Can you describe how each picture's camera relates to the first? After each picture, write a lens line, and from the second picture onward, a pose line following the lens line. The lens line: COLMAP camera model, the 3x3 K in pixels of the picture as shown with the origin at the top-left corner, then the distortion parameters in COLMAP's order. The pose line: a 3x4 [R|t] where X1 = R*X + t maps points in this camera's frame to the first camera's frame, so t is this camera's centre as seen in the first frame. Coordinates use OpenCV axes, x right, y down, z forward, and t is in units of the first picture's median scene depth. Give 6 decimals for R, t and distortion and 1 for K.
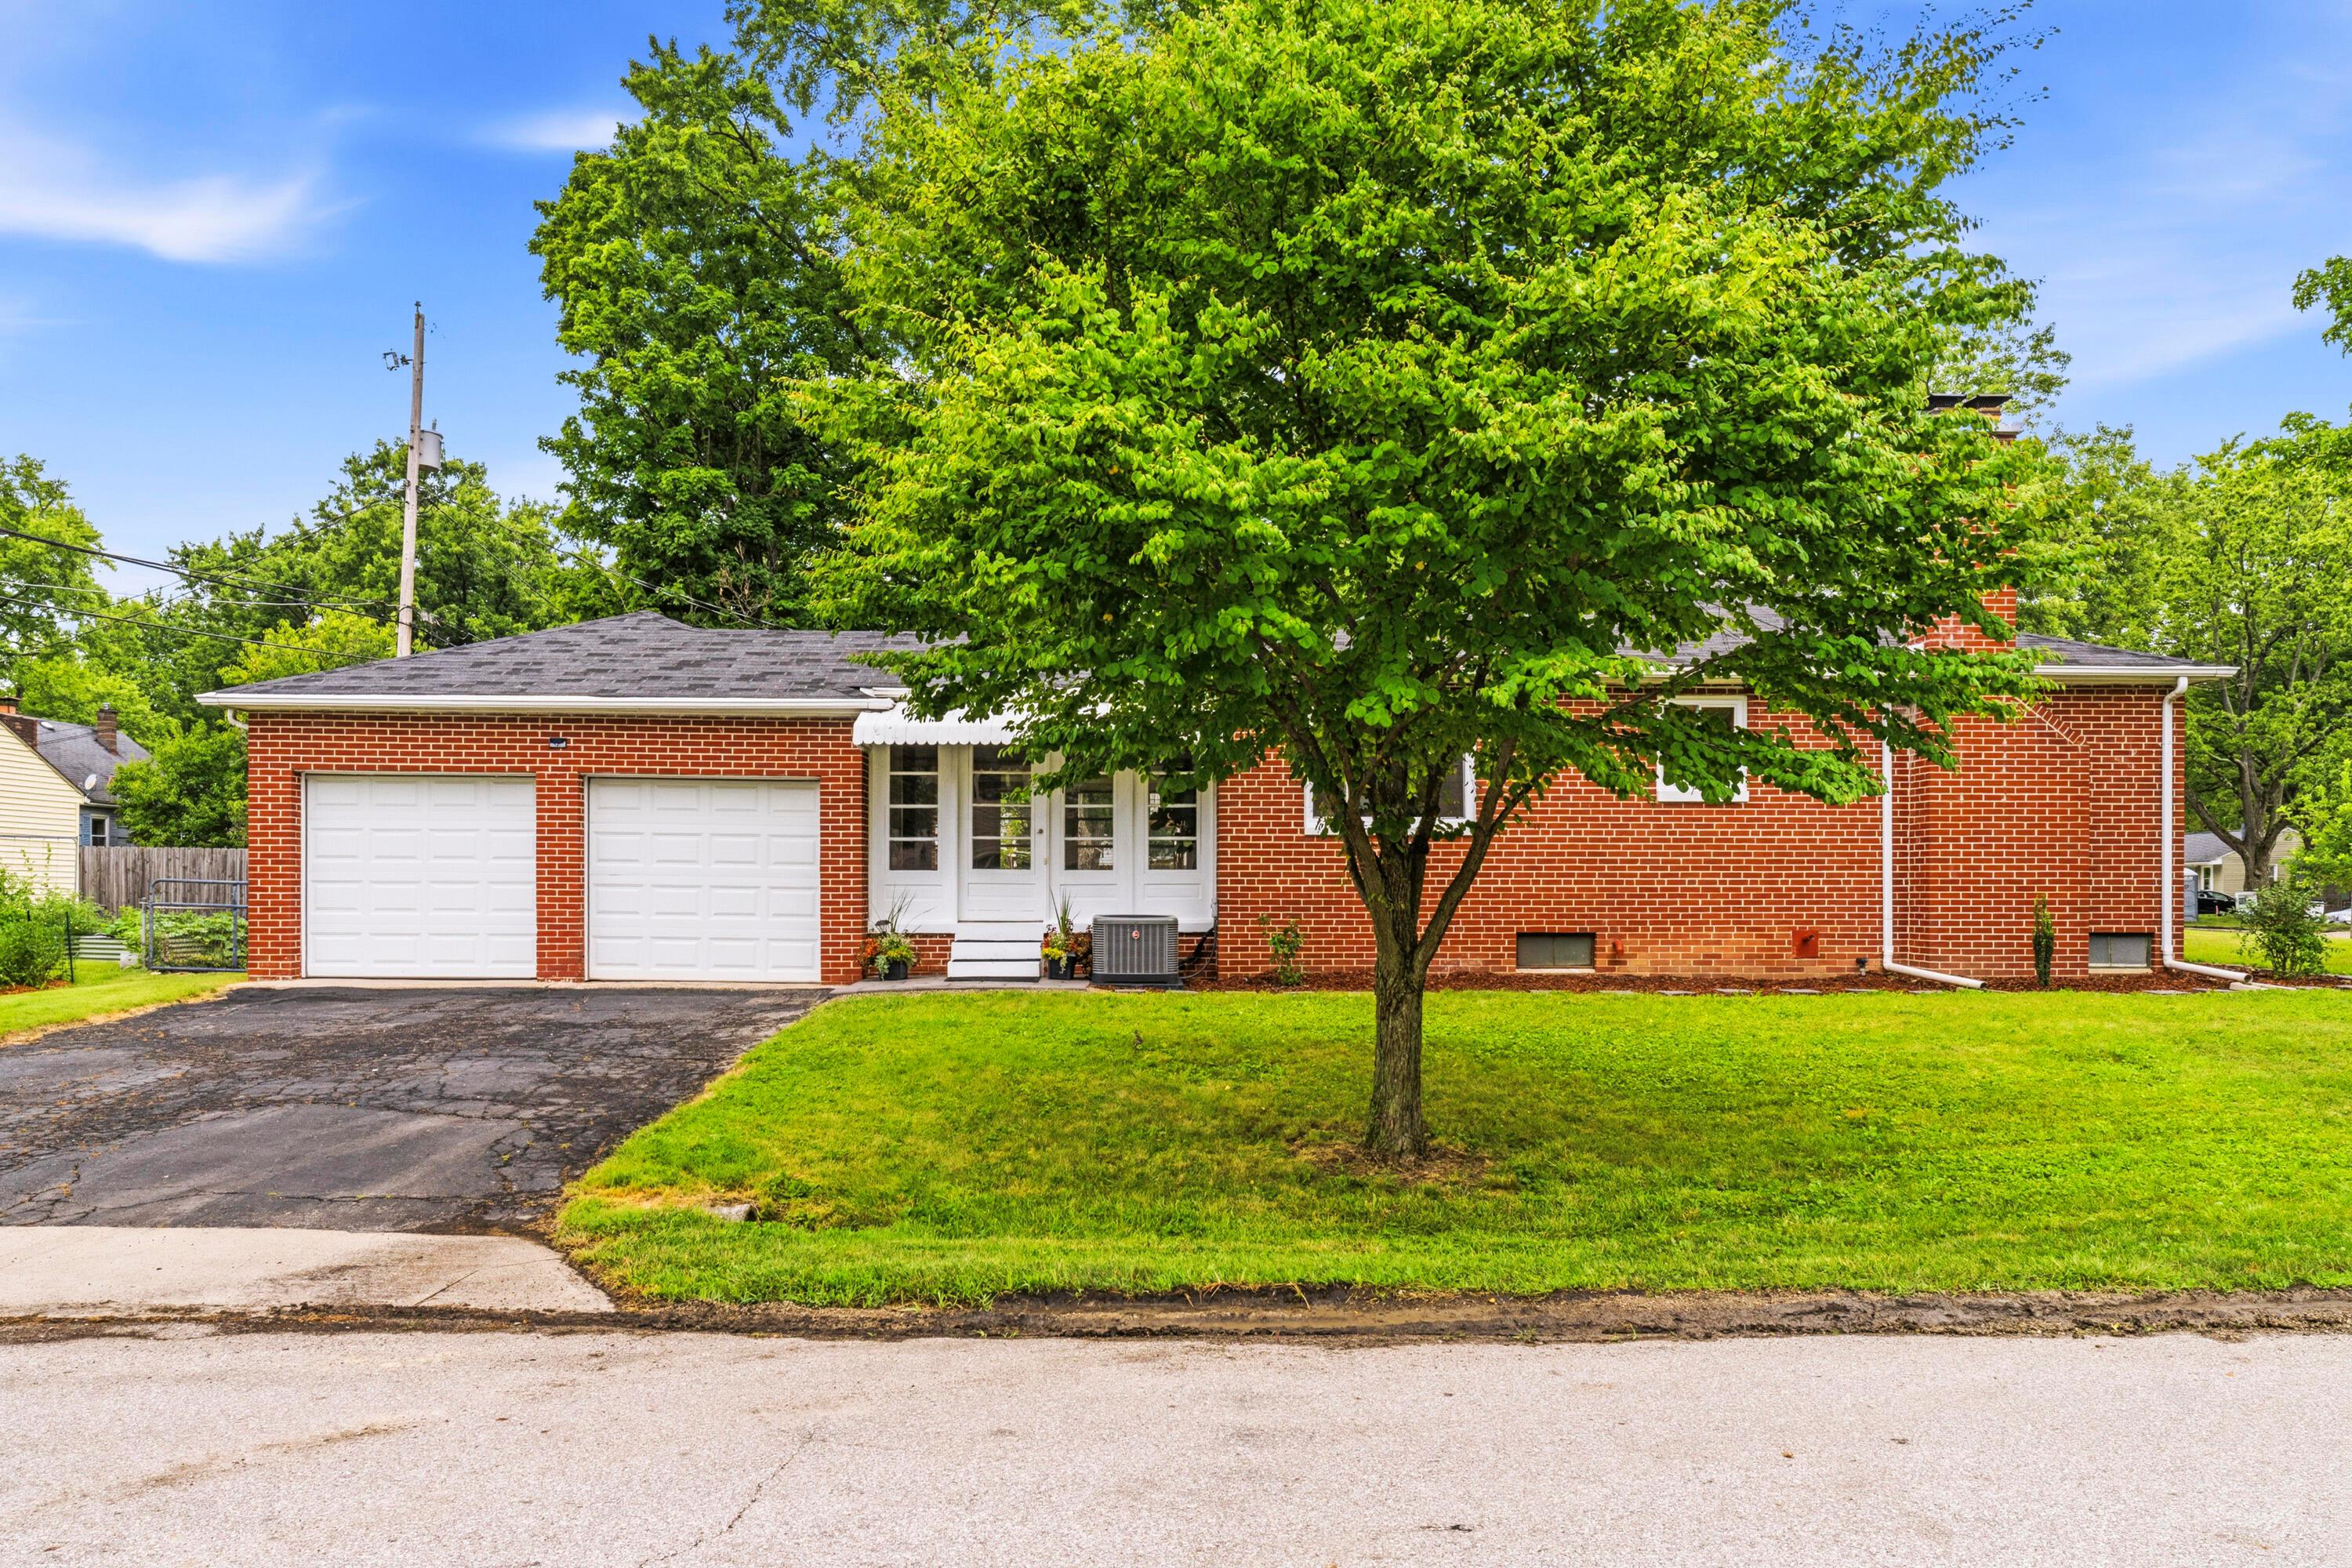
lens RADIAL K [[1631.0, 0, 1179.3], [0, 1631.0, 912.7], [0, 0, 1]] dist [0.000395, -0.001441]
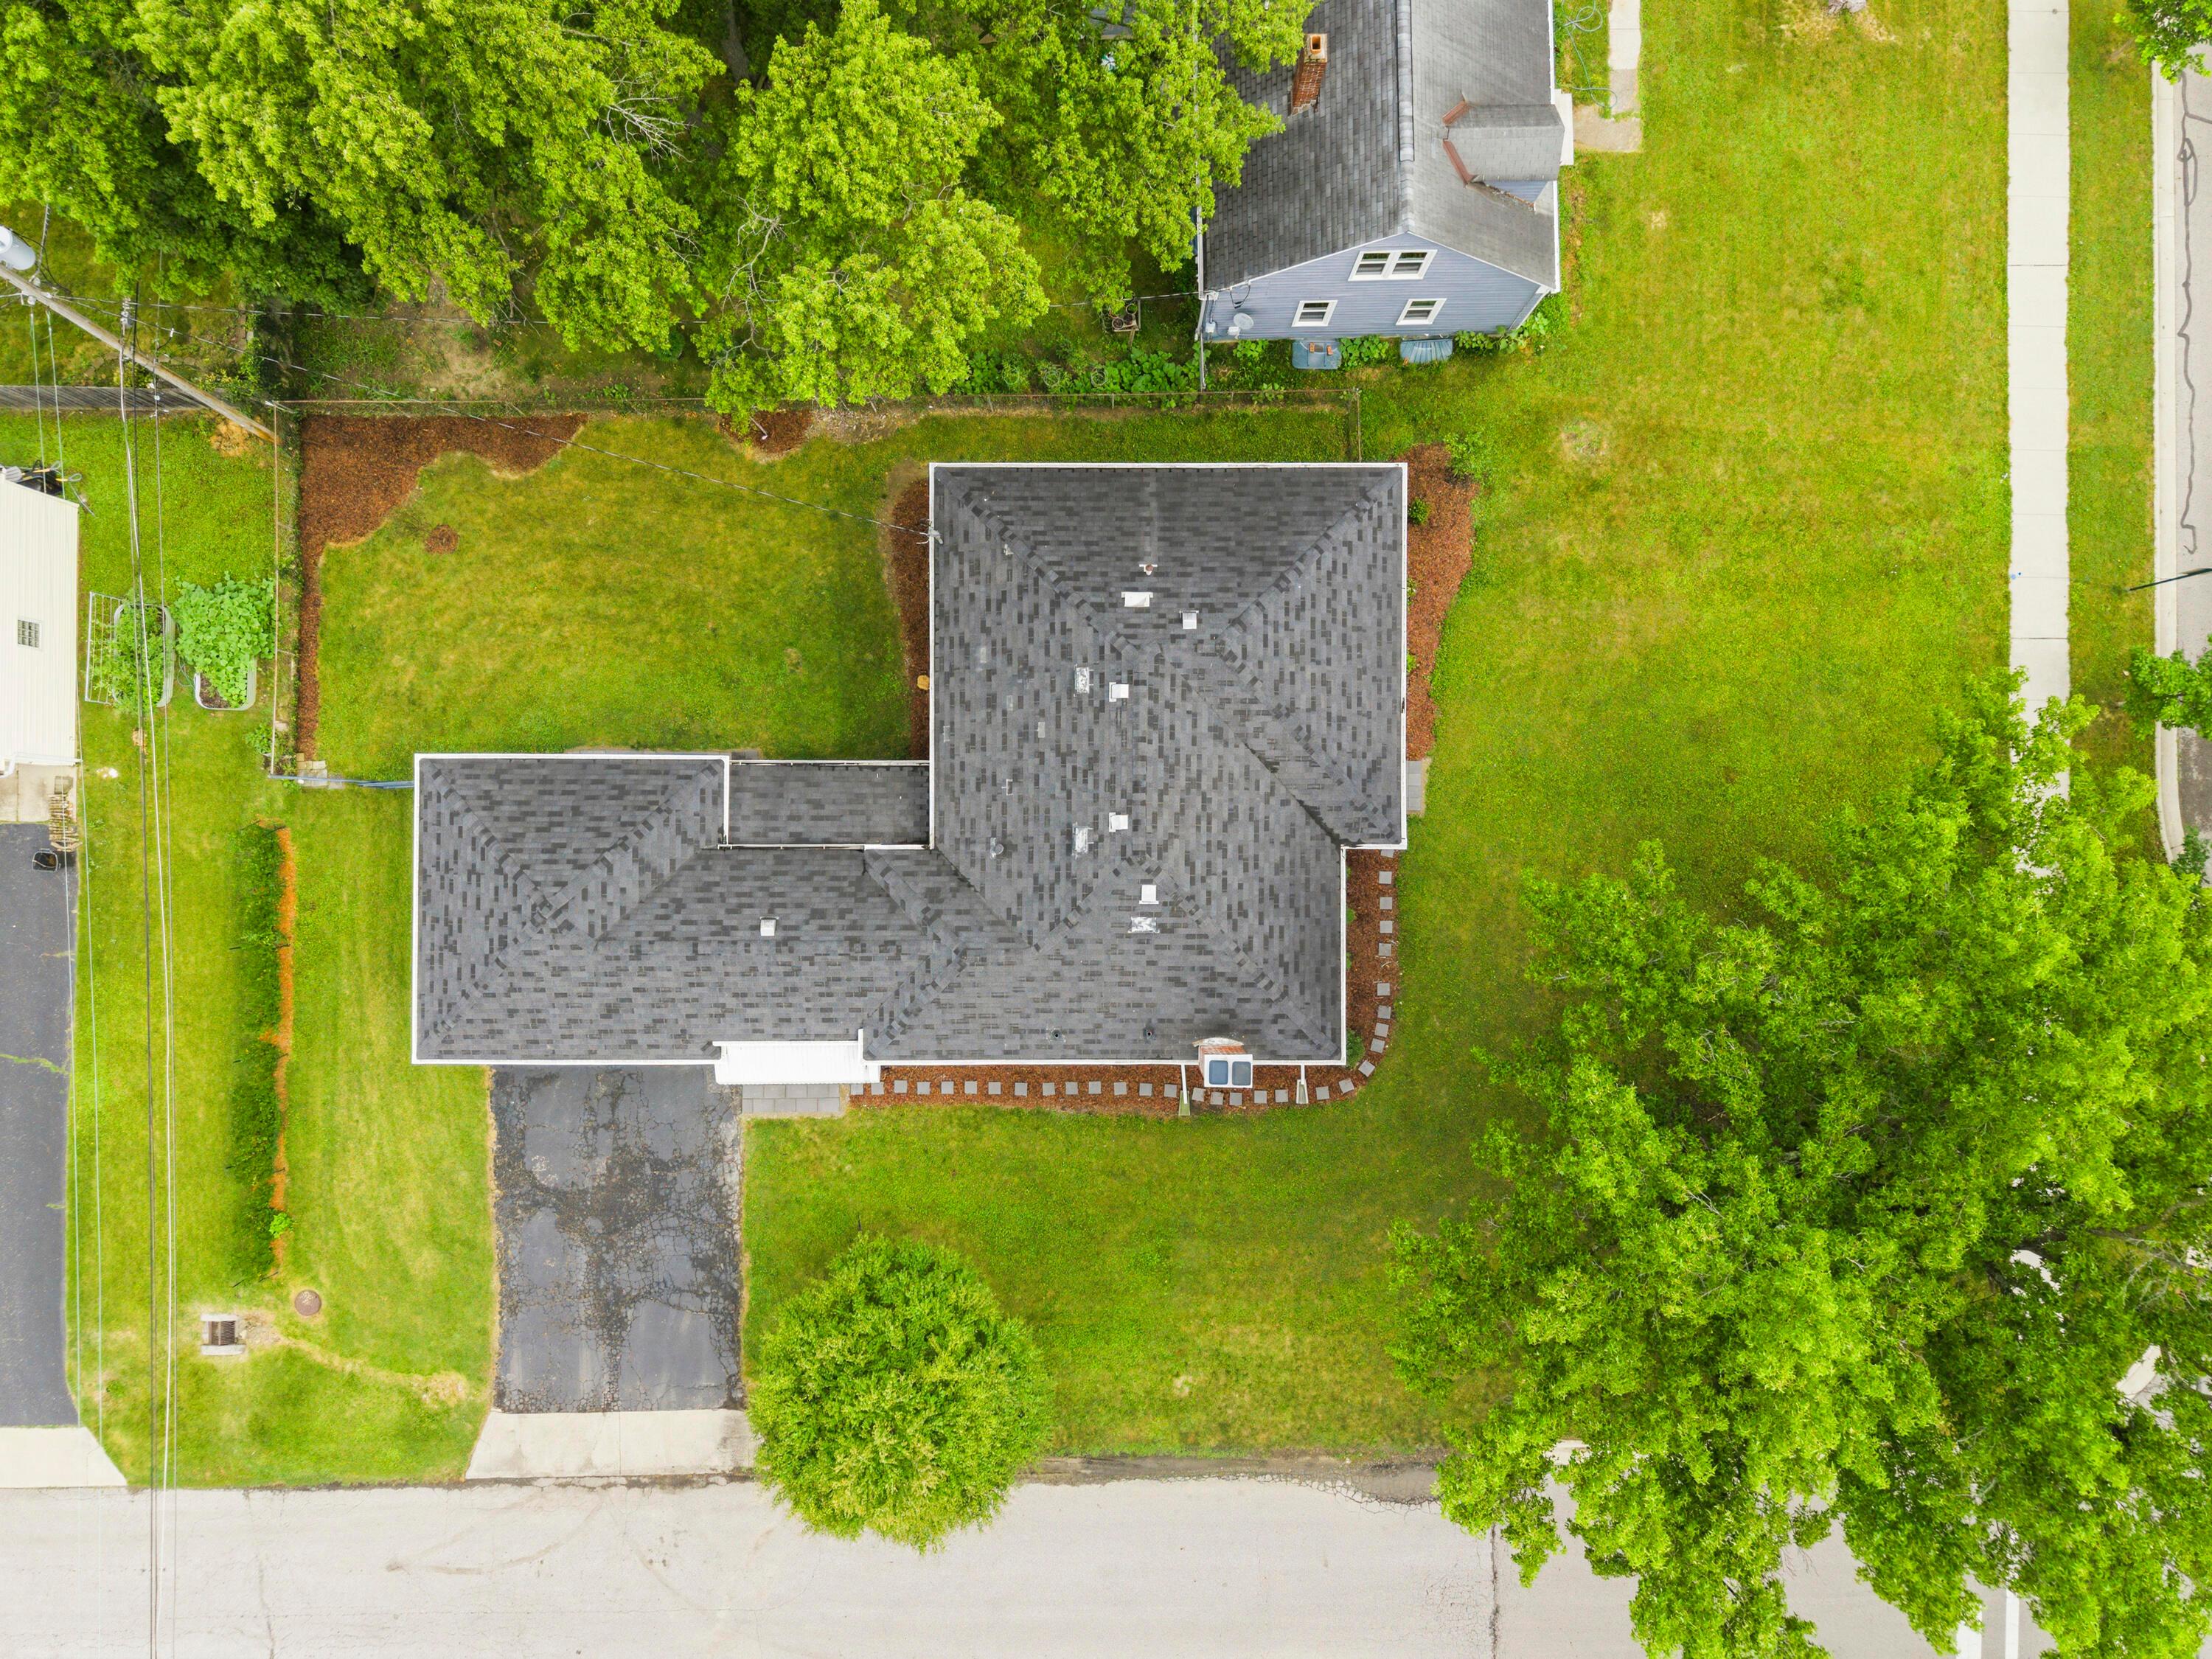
lens RADIAL K [[1475.3, 0, 1106.0], [0, 1475.3, 829.5], [0, 0, 1]] dist [0.024241, -0.025940]
pose [[0.999638, 0.026836, 0.001849, 0.316791], [-0.002488, 0.023807, 0.999713, -2.077453], [0.026785, -0.999356, 0.023865, 1.247823]]
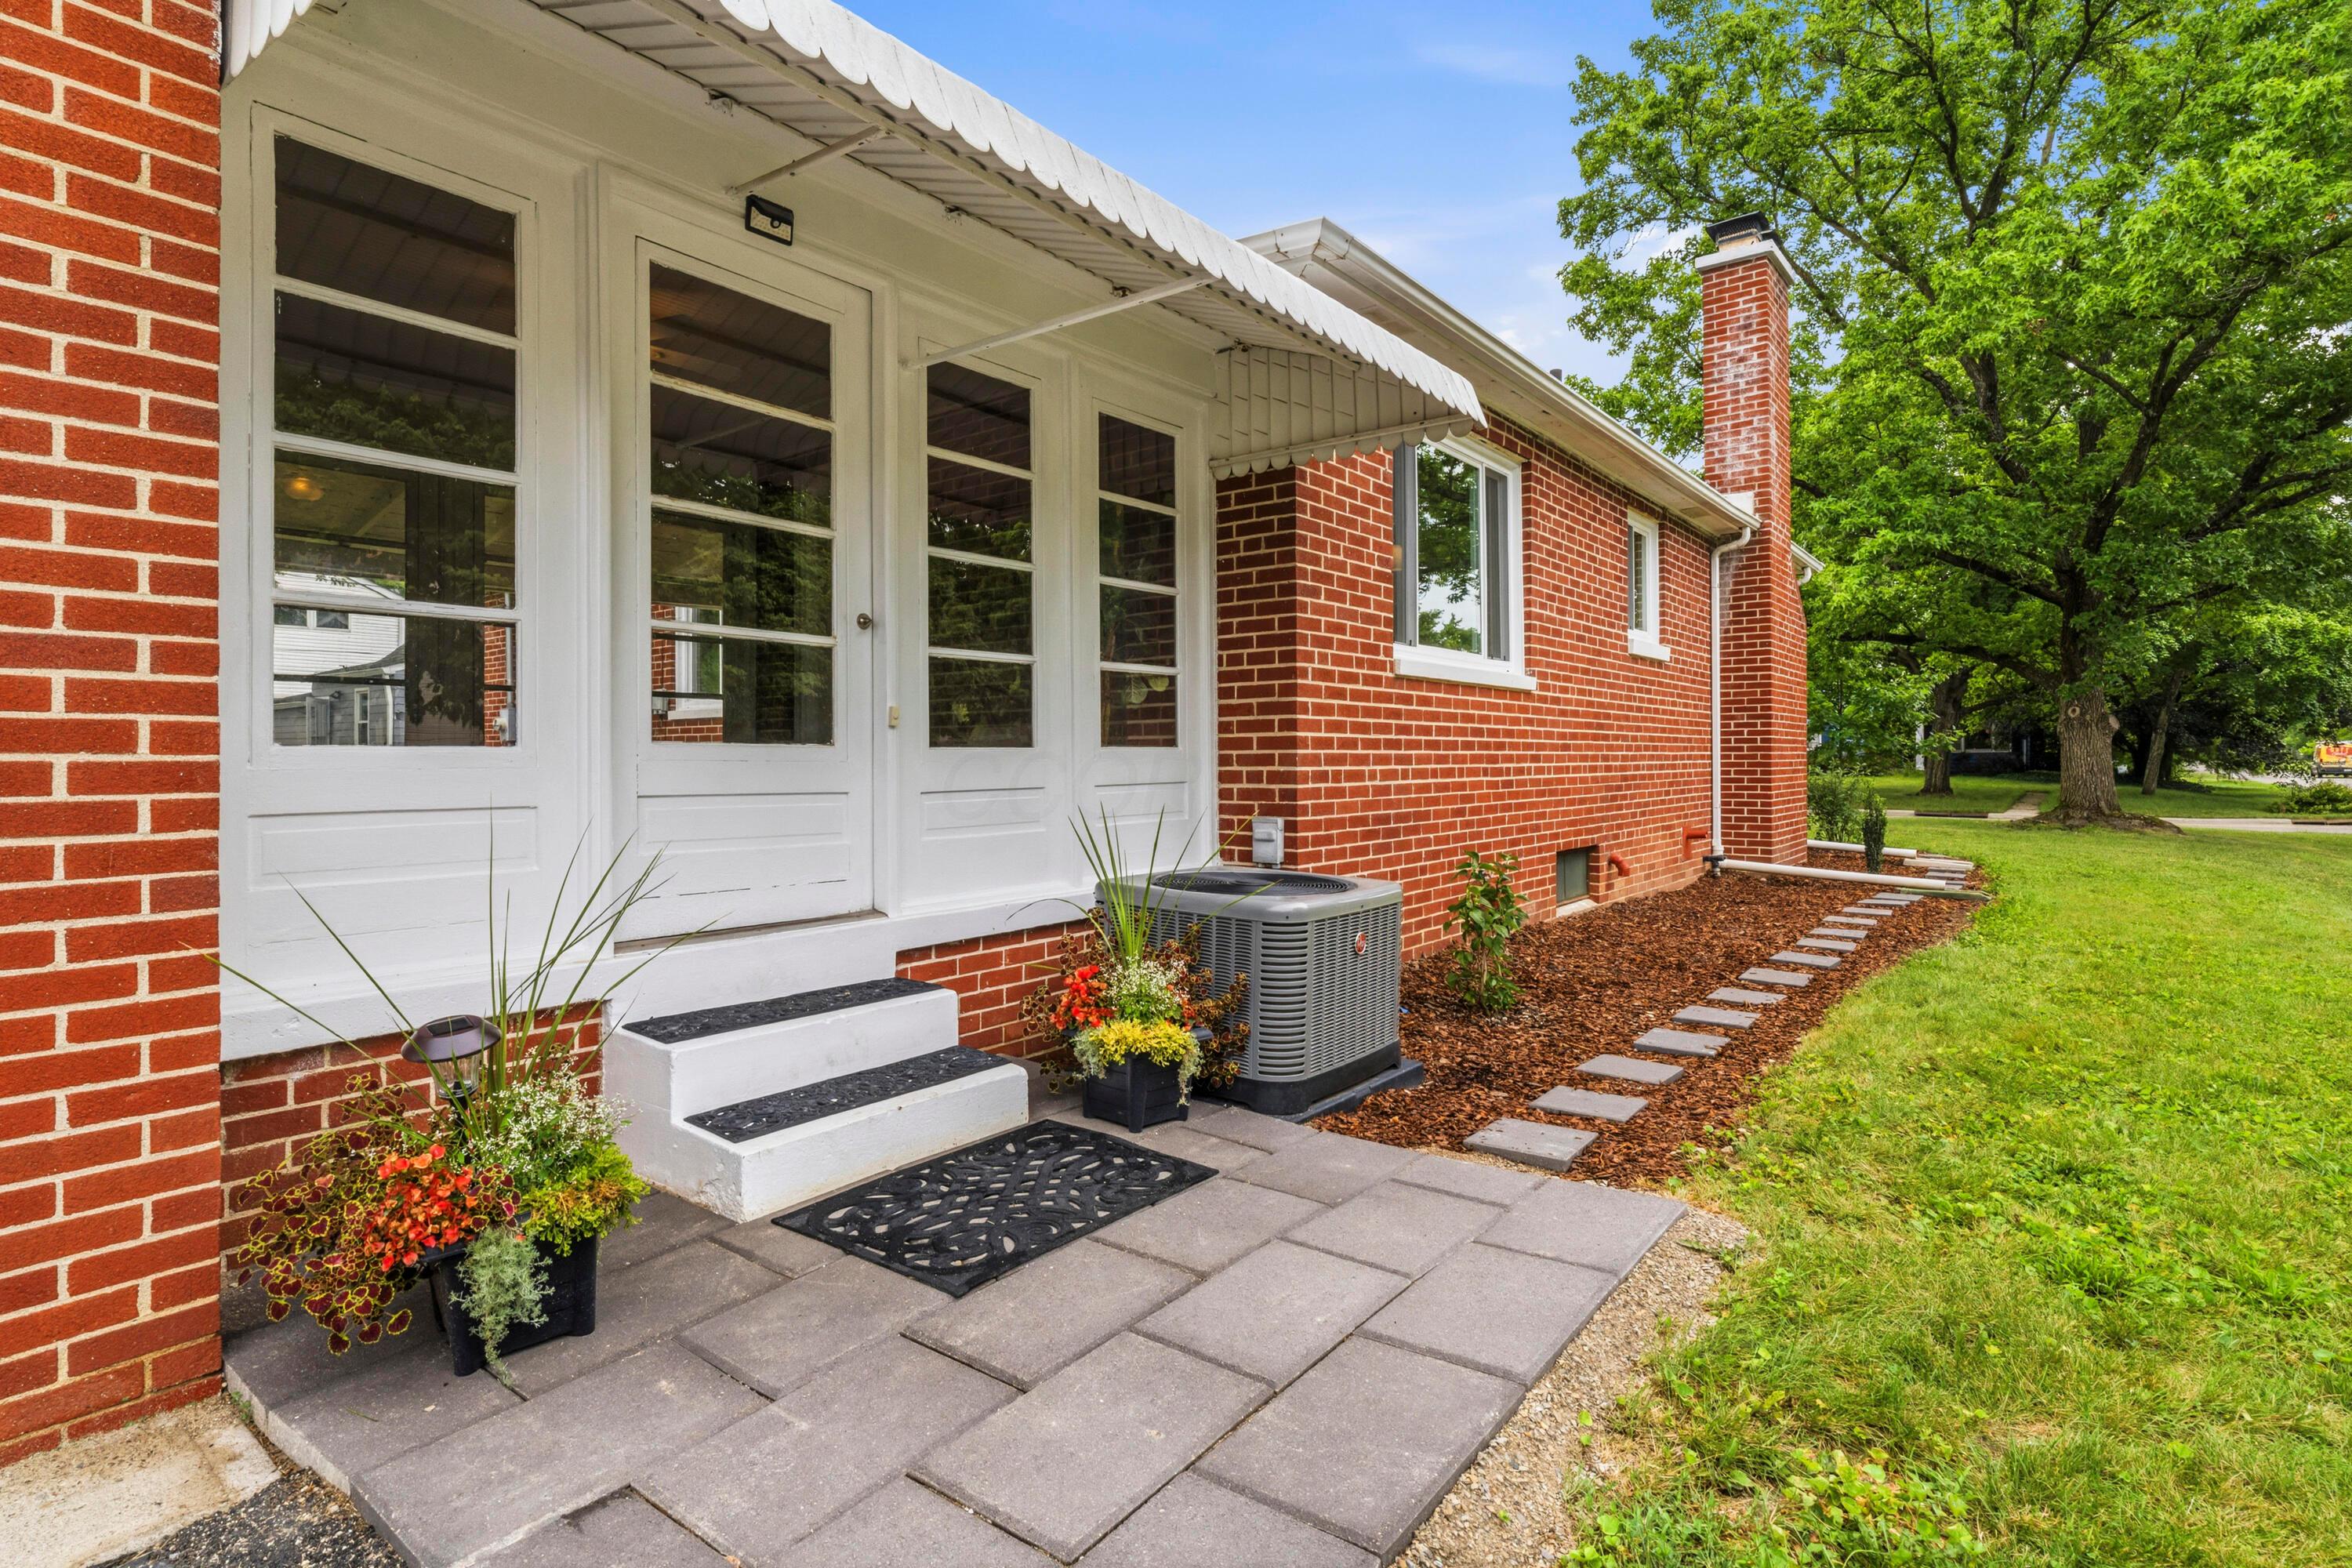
lens RADIAL K [[1159.0, 0, 1159.5], [0, 1159.0, 755.5], [0, 0, 1]] dist [-0.001244, 0.000178]
pose [[0.639008, -0.001935, 0.769197, -0.223682], [0.013864, 0.999863, -0.009002, -0.022244], [-0.769075, 0.016416, 0.638948, 0.835667]]
